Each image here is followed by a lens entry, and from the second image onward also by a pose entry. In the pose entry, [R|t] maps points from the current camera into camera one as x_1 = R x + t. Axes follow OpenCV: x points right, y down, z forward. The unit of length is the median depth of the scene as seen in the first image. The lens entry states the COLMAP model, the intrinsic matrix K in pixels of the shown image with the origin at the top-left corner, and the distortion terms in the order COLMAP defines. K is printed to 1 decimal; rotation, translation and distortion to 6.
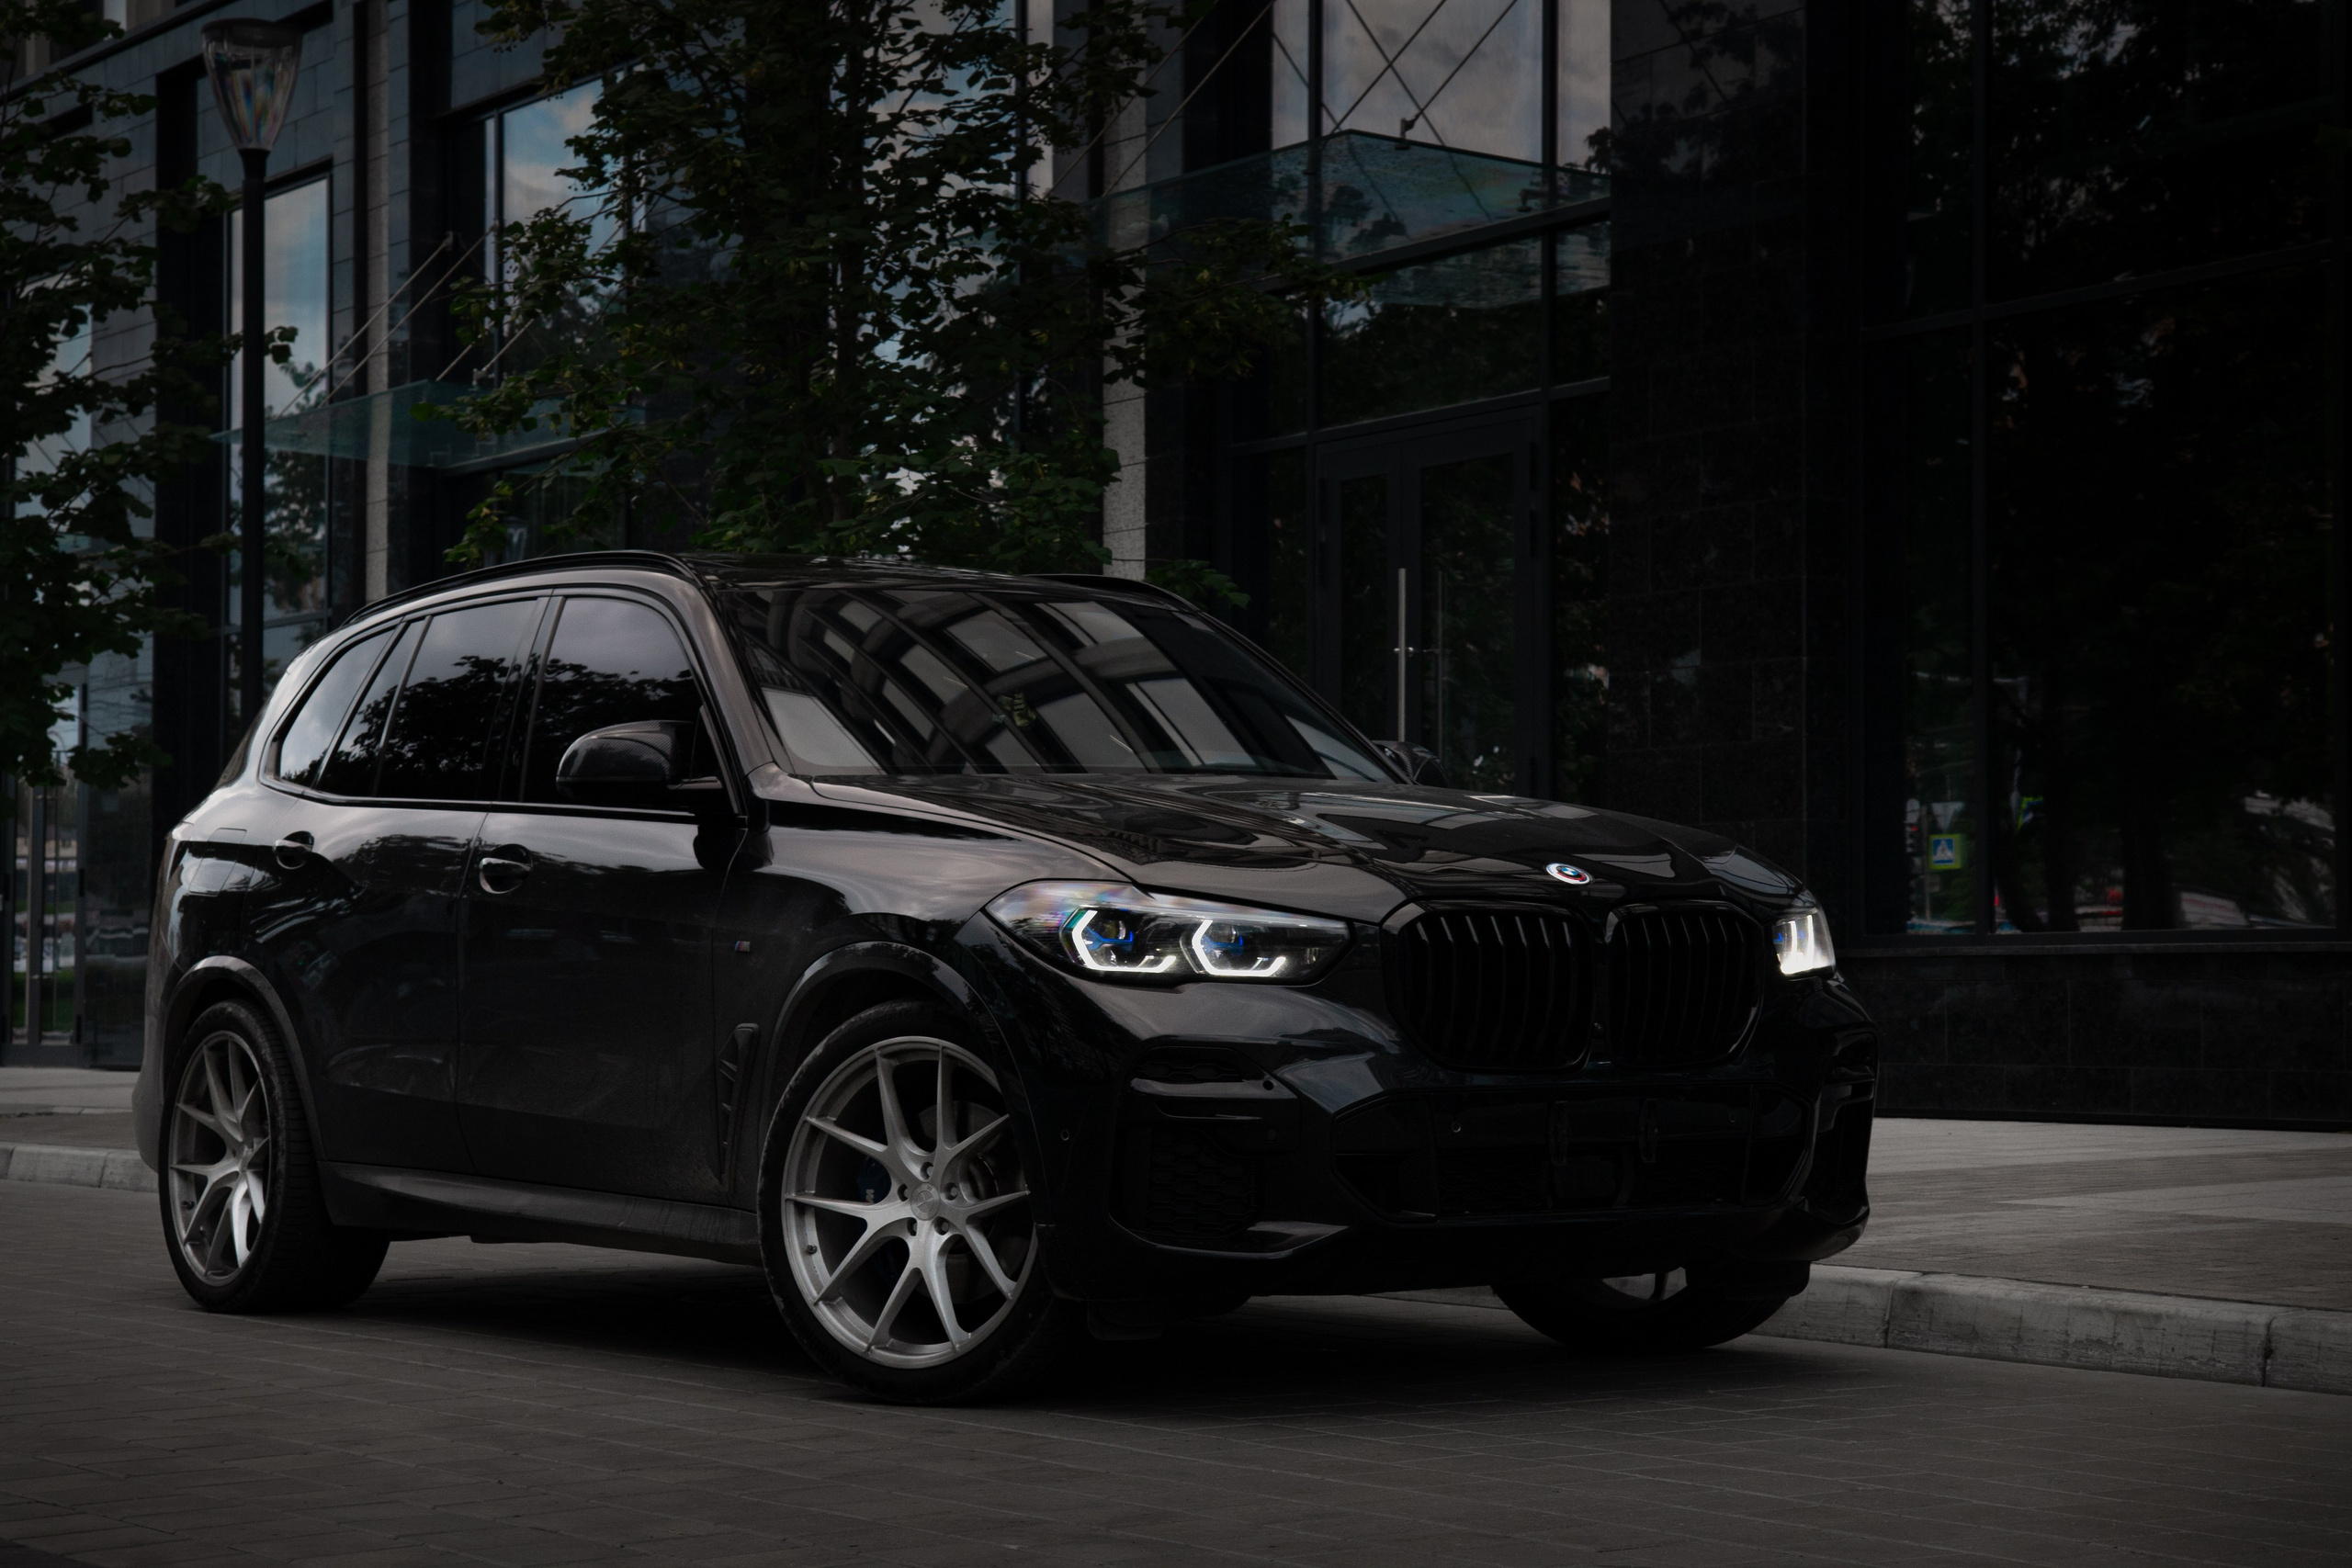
lens RADIAL K [[4554.7, 0, 1178.2], [0, 4554.7, 780.6], [0, 0, 1]] dist [0.279545, 0.148728]
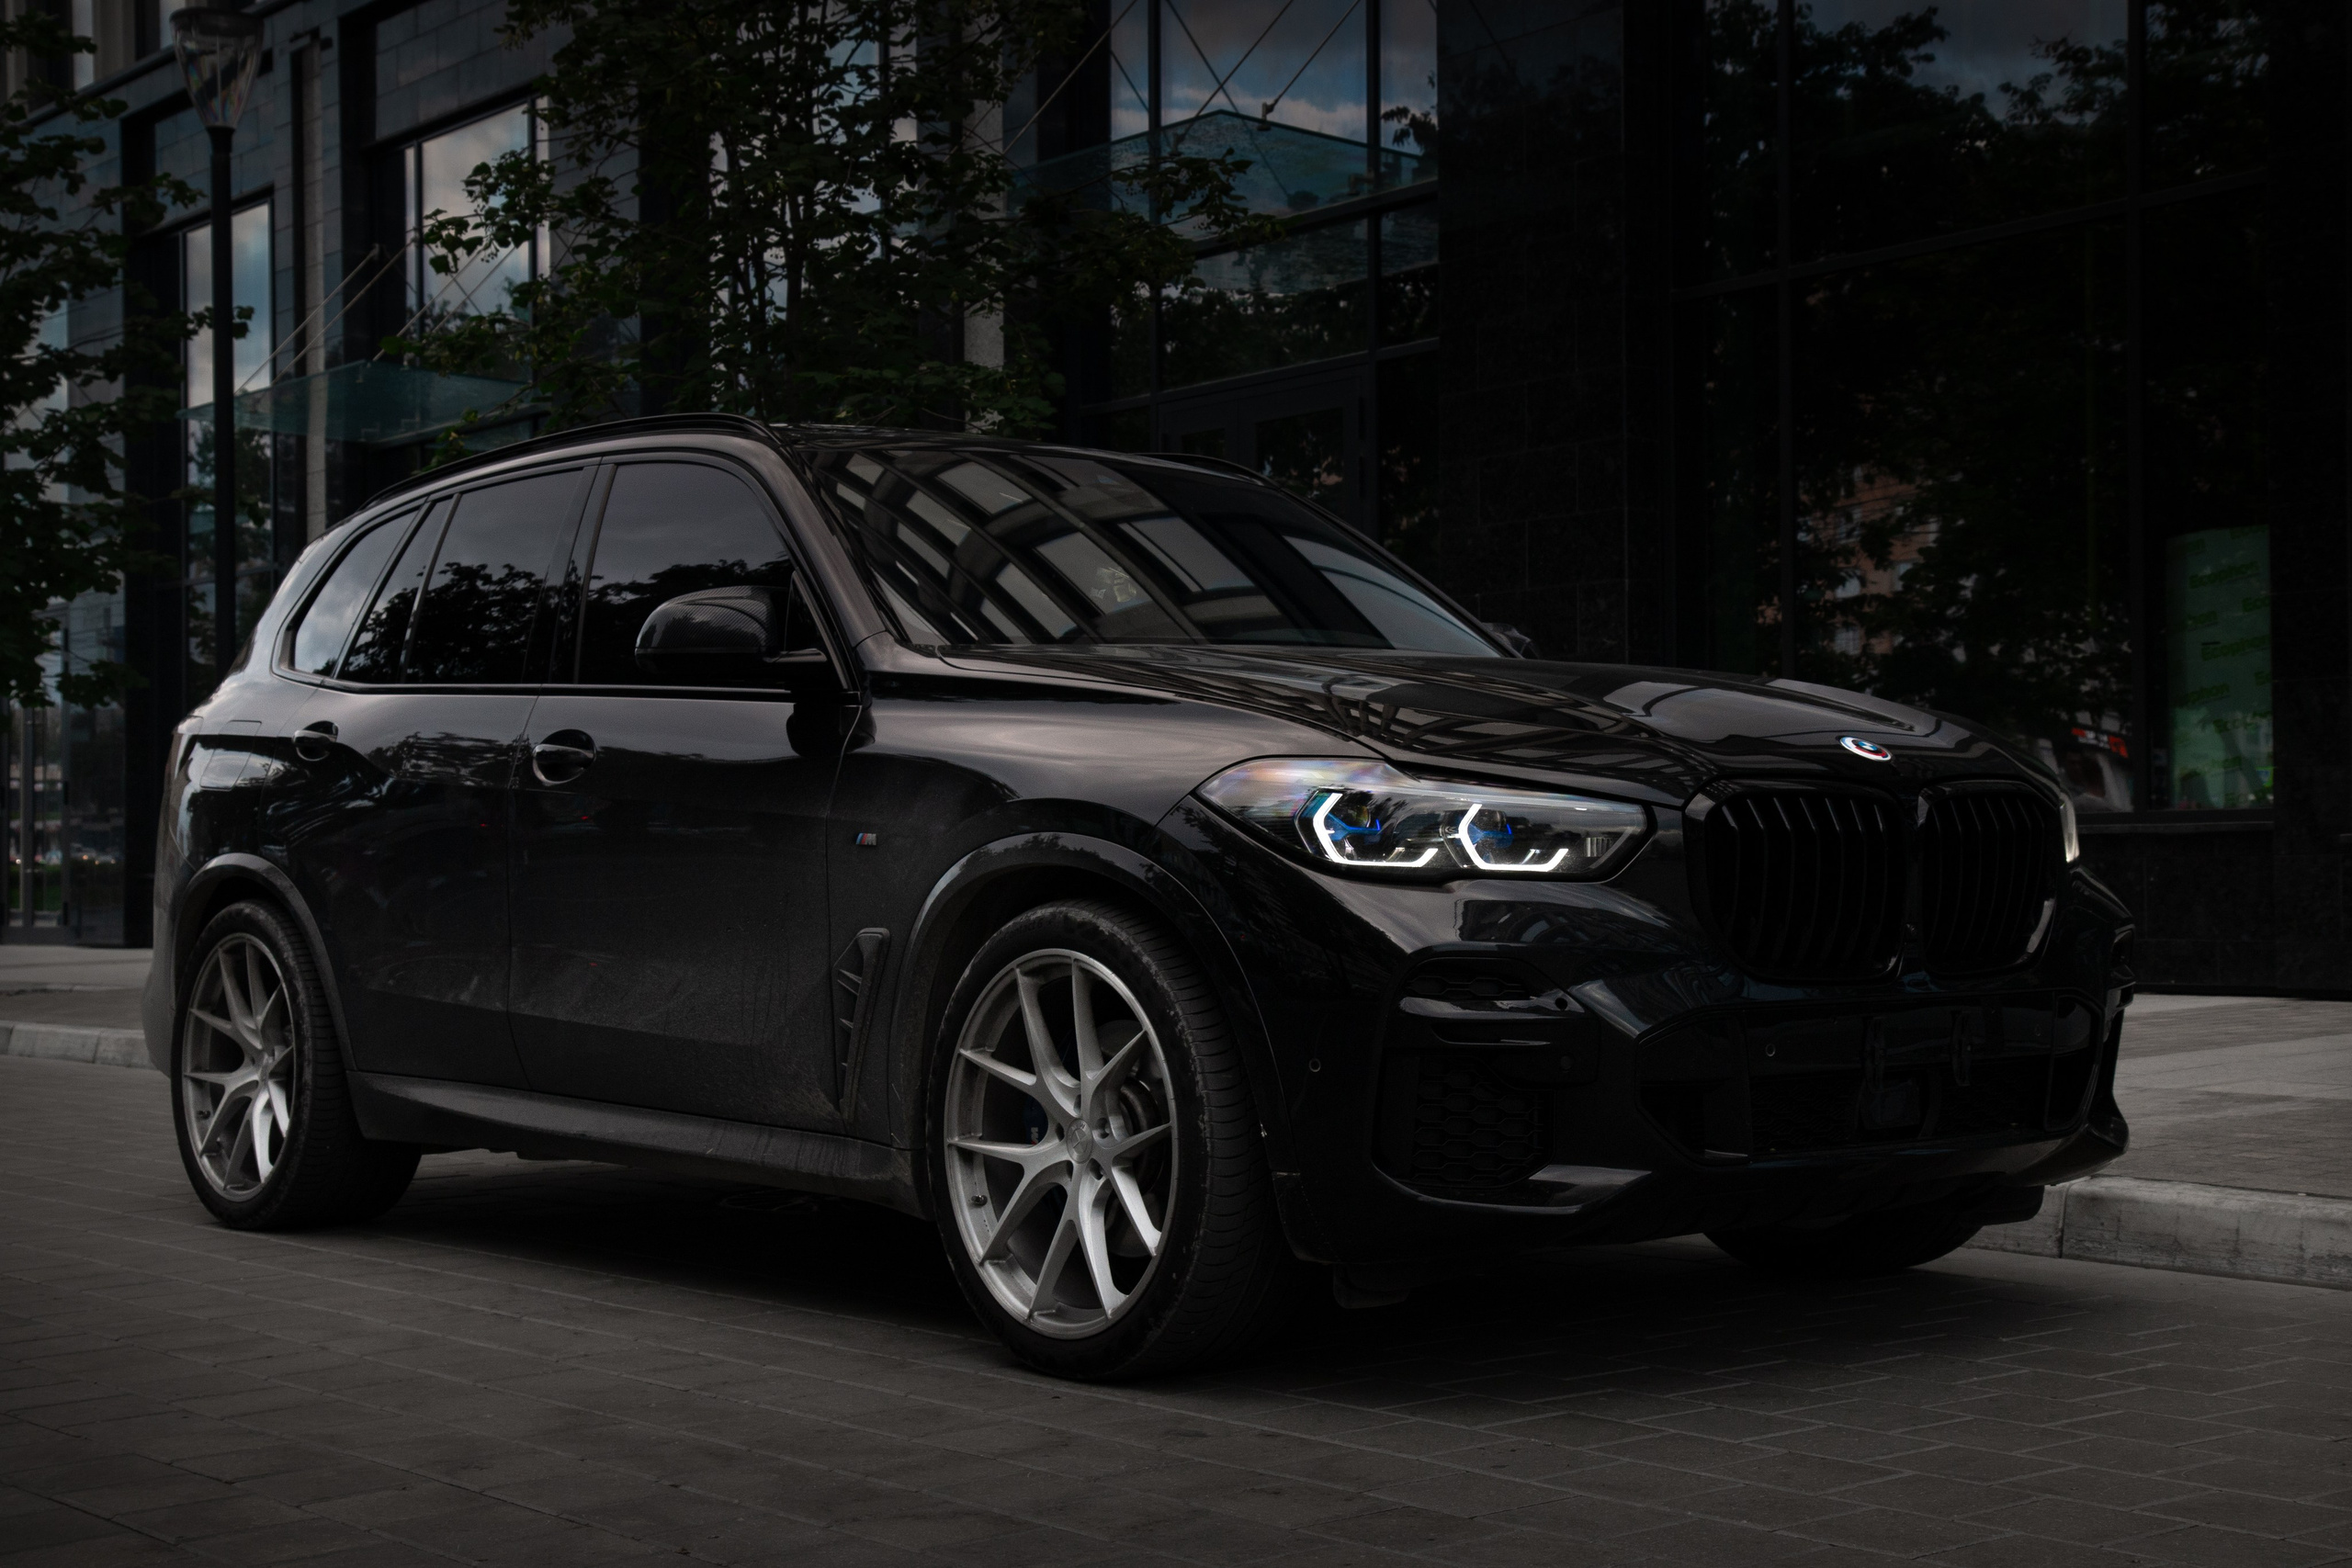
lens RADIAL K [[3249.3, 0, 1150.8], [0, 3249.3, 795.6], [0, 0, 1]] dist [0.115476, 0.161931]
pose [[0.996147, -0.007135, 0.087406, -0.080727], [0.005121, 0.999717, 0.023250, 0.011371], [-0.087547, -0.022713, 0.995901, 0.318156]]
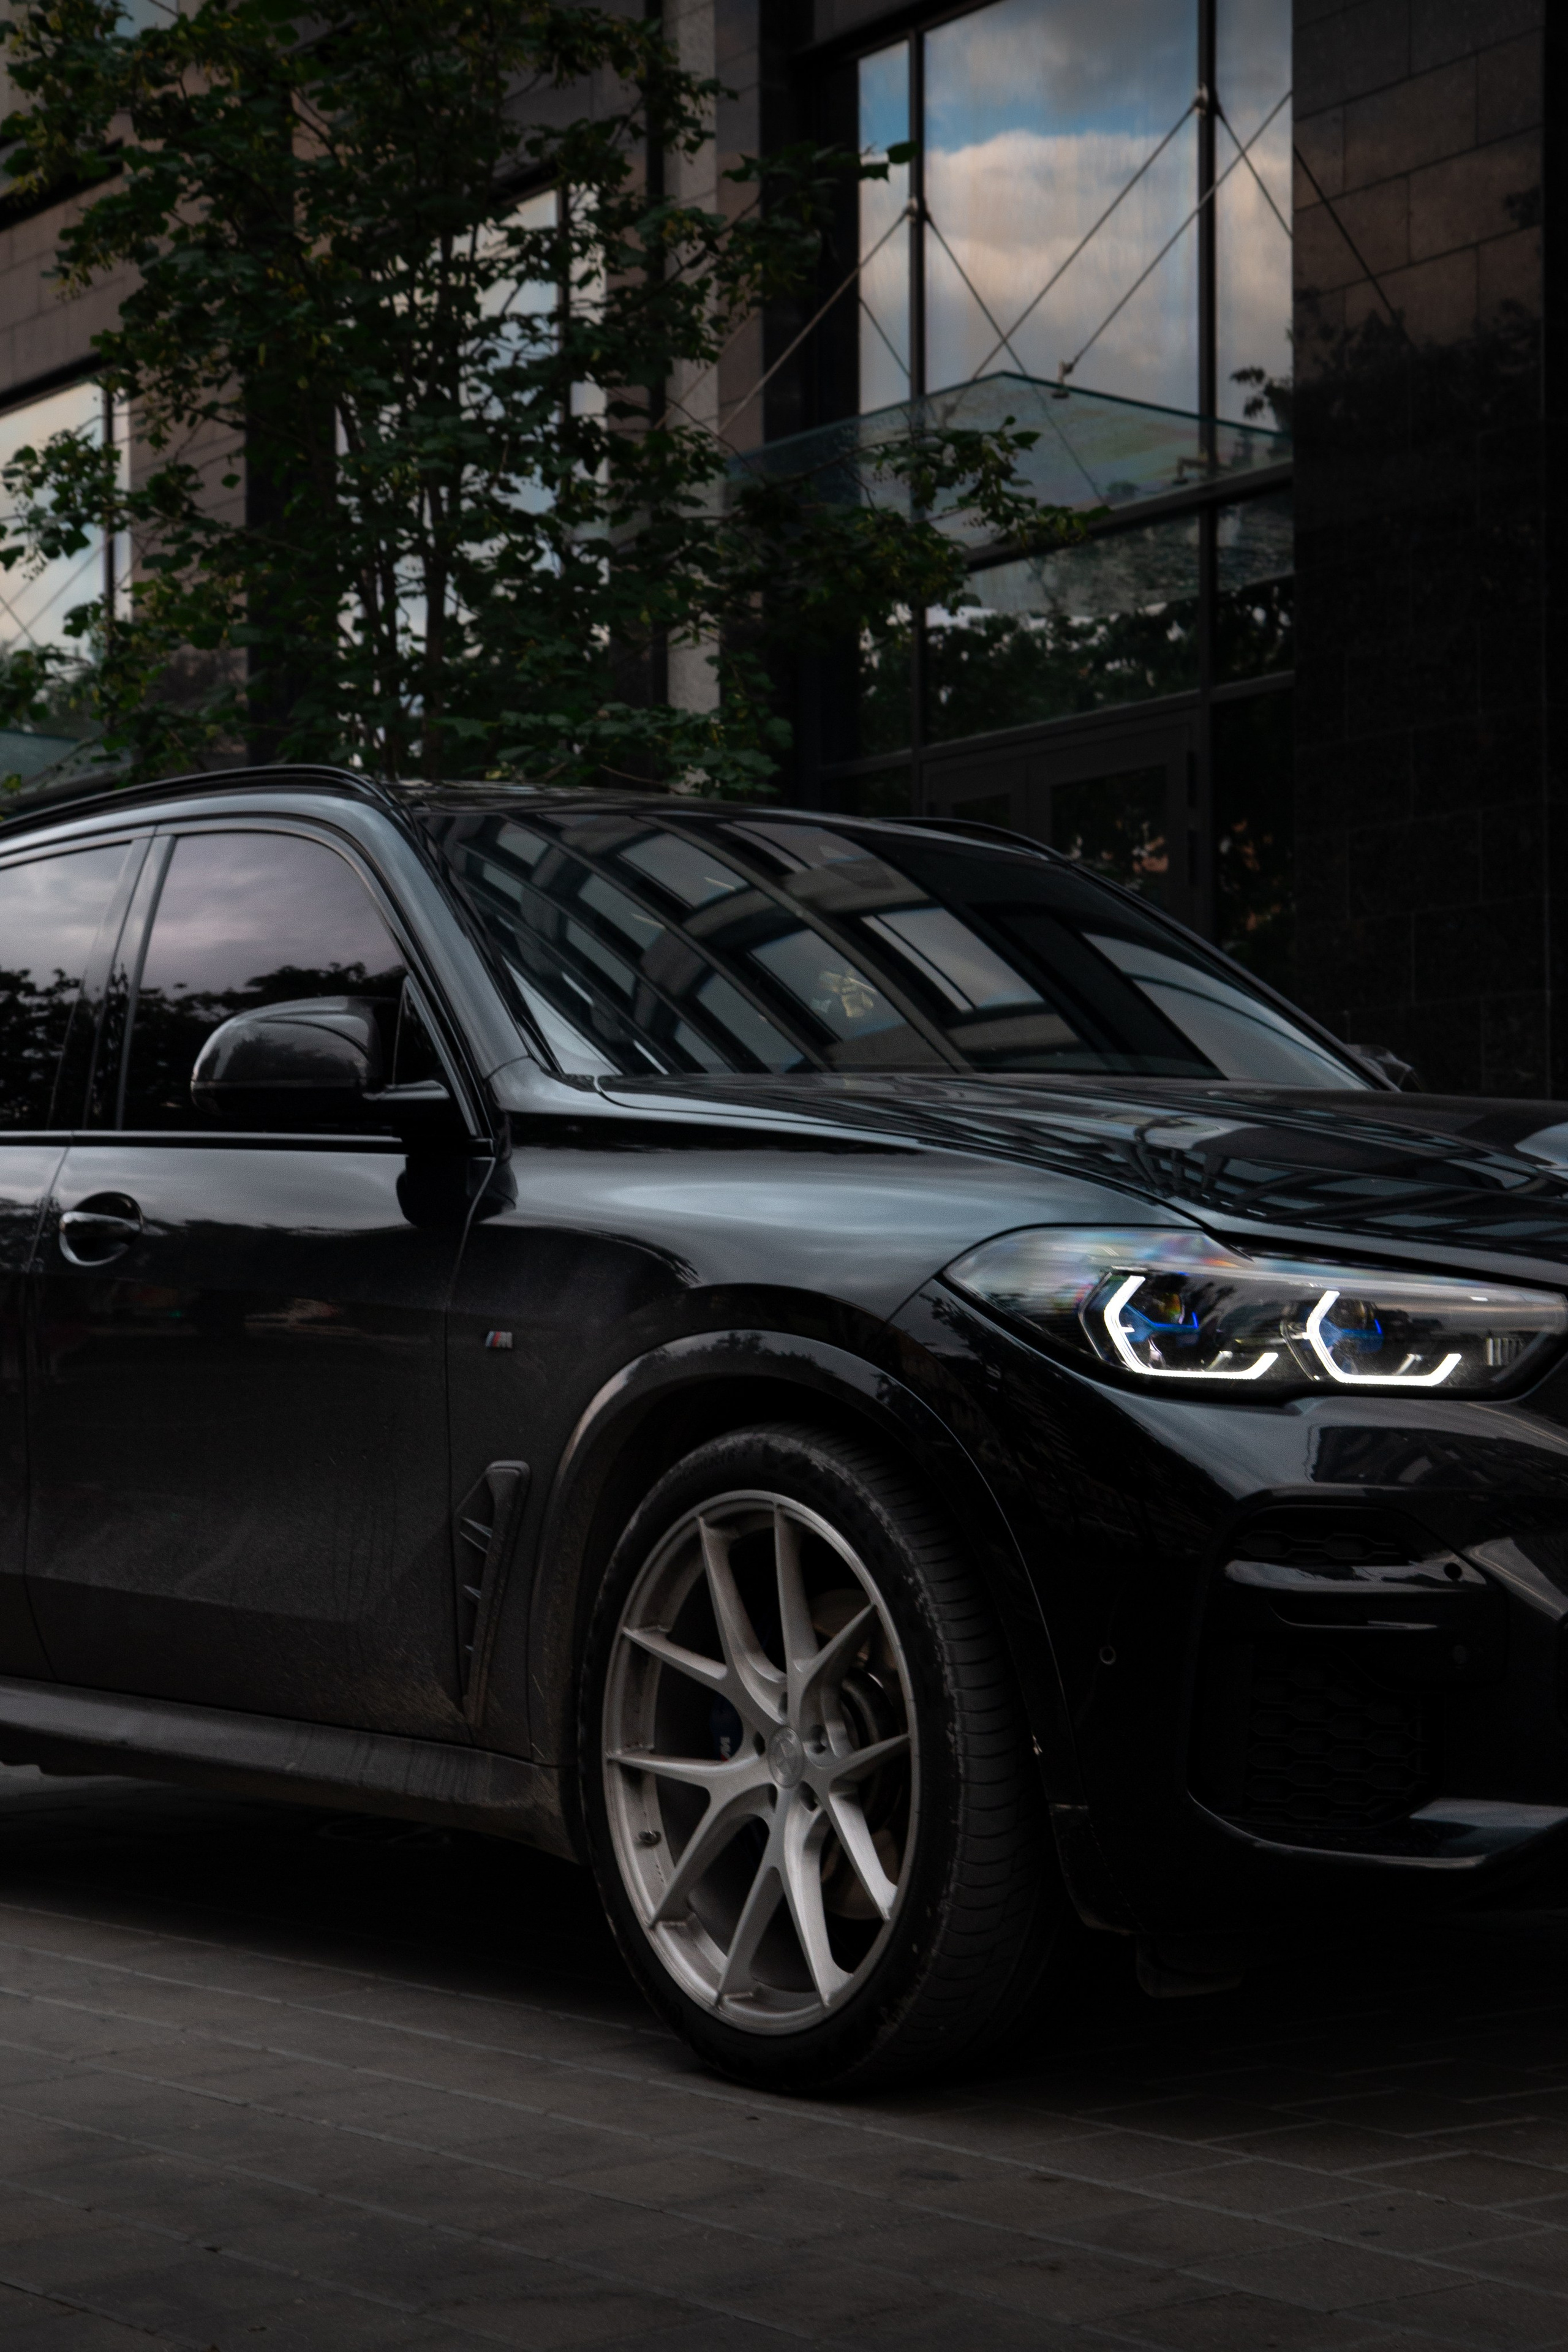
lens RADIAL K [[4228.5, 0, 760.6], [0, 4228.5, 1170.5], [0, 0, 1]] dist [0.232881, 0.158471]
pose [[0.998807, -0.007018, 0.048325, -0.073811], [0.007164, 0.999970, -0.002838, 0.011922], [-0.048304, 0.003181, 0.998828, 0.341811]]
